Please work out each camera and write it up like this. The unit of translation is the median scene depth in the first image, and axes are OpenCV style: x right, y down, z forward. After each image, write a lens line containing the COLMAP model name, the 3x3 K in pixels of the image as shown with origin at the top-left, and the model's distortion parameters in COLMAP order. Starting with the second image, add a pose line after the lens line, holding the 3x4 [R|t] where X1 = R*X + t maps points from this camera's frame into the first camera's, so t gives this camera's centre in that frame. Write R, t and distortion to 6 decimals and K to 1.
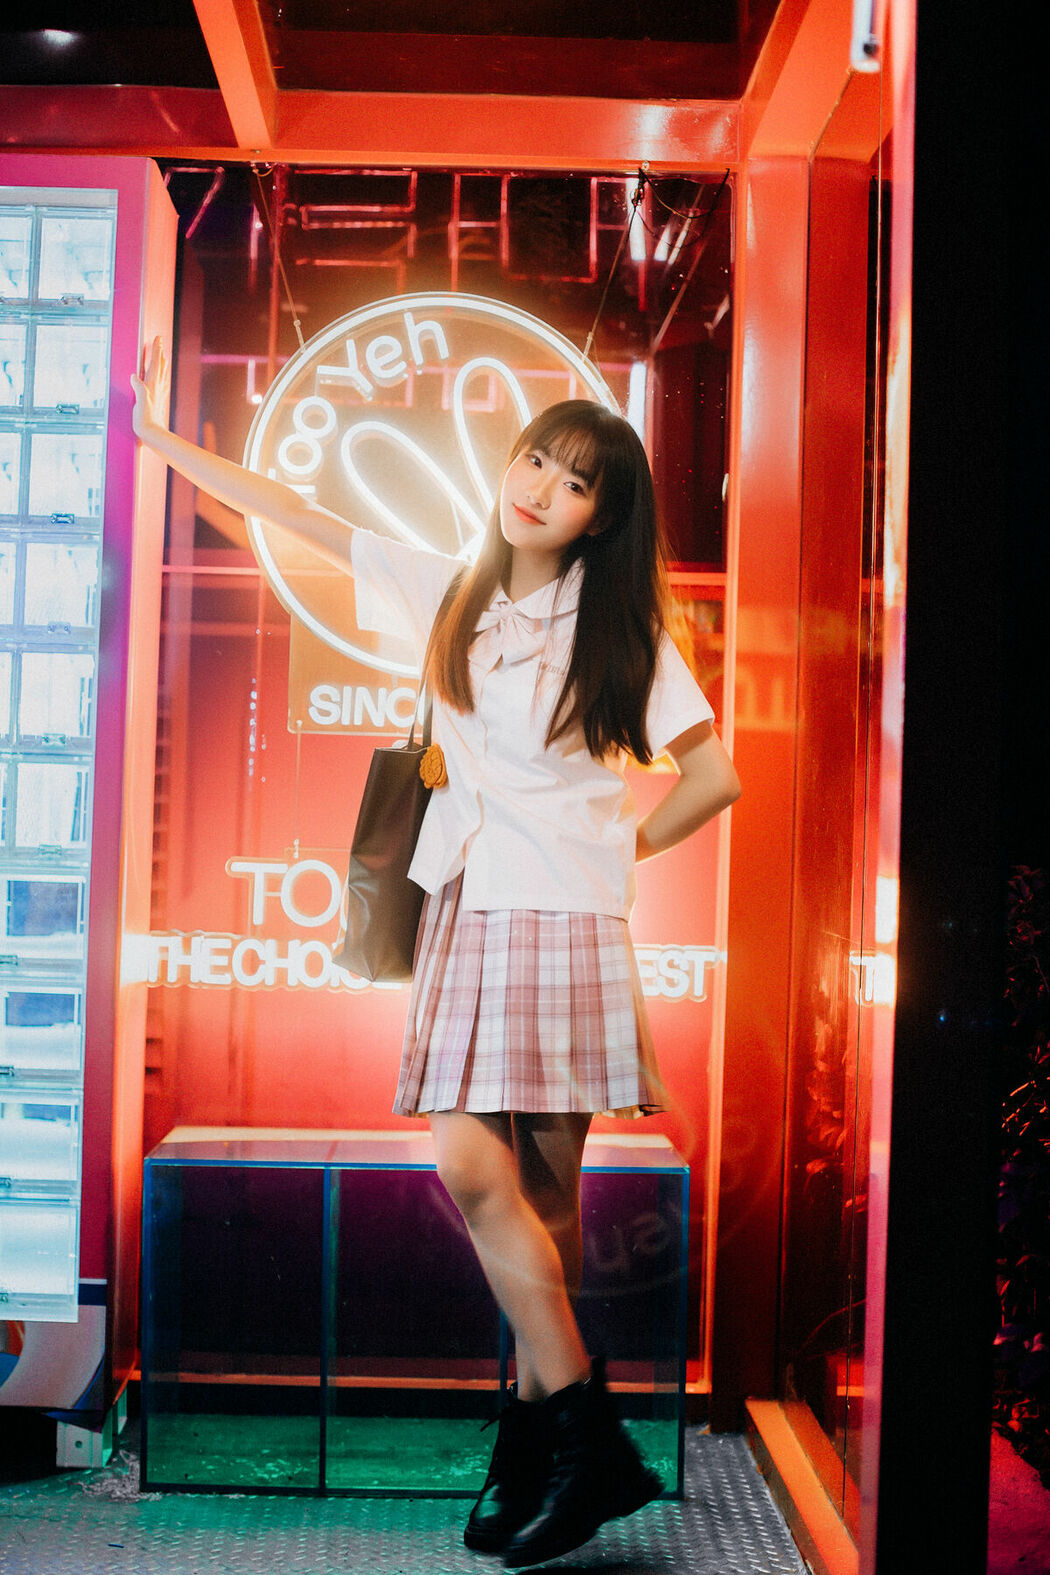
lens RADIAL K [[2296.8, 0, 559.3], [0, 2296.8, 780.5], [0, 0, 1]] dist [-0.131352, 0.000000]
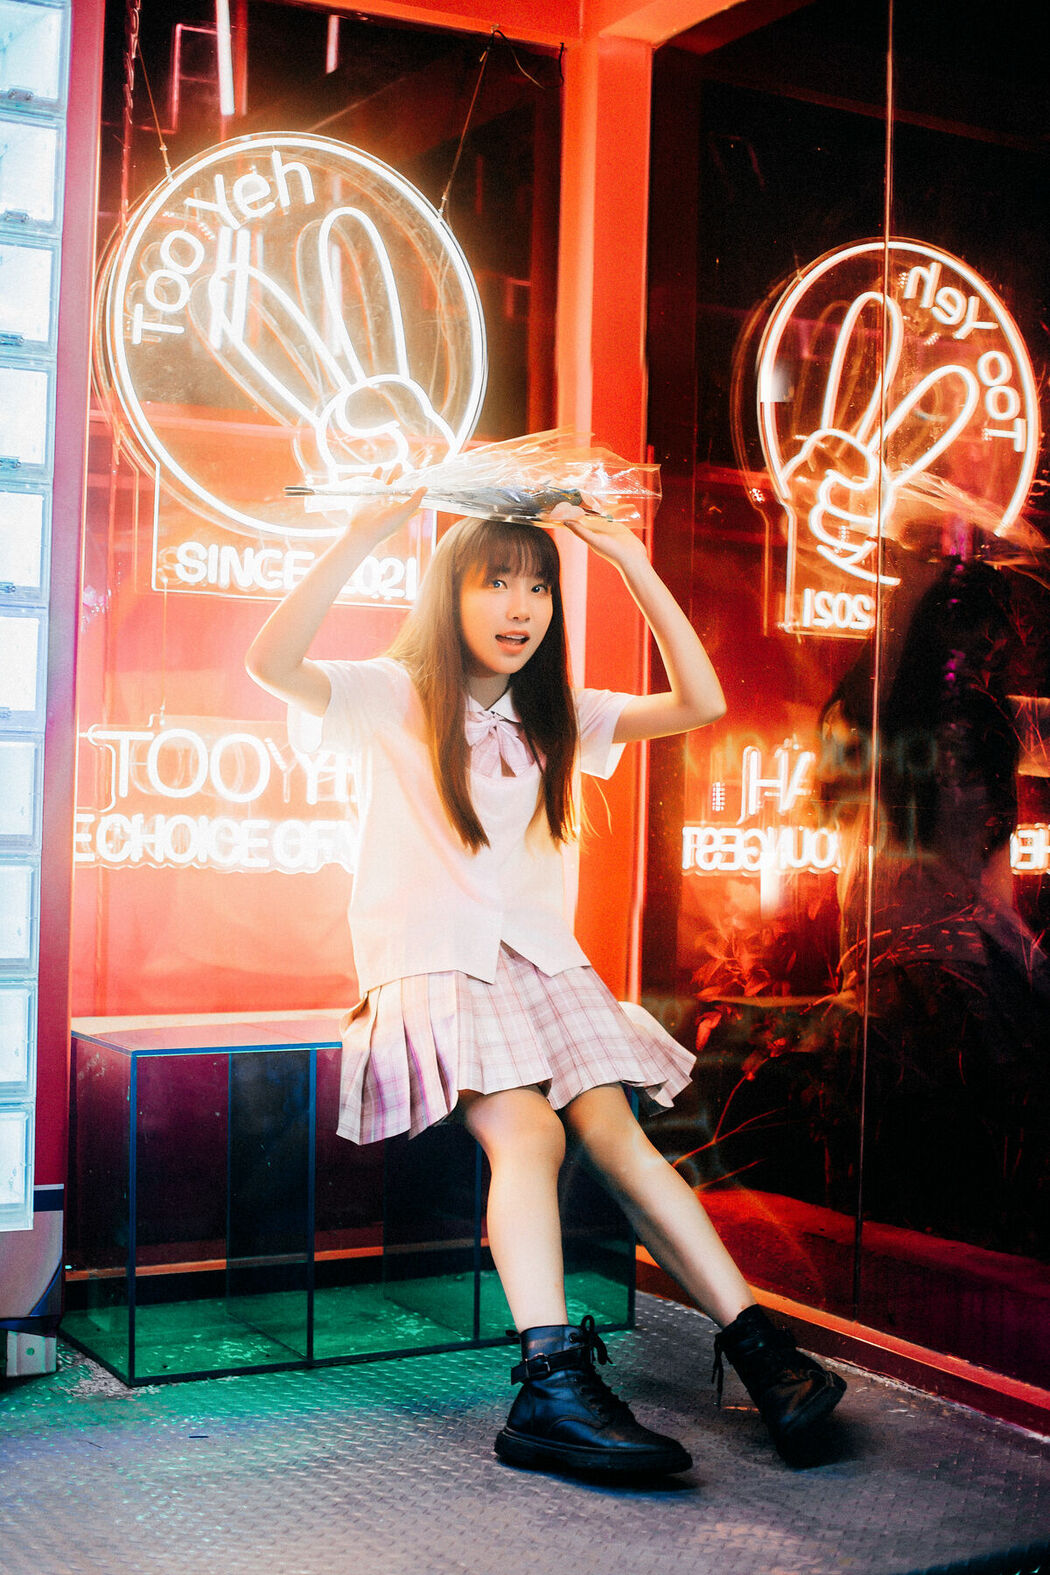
lens RADIAL K [[2296.8, 0, 521.4], [0, 2296.8, 796.5], [0, 0, 1]] dist [-0.131352, 0.000000]
pose [[0.896917, -0.006430, 0.442152, -0.396000], [-0.016082, 0.998758, 0.047147, 0.016476], [-0.441906, -0.049398, 0.895700, 0.101841]]
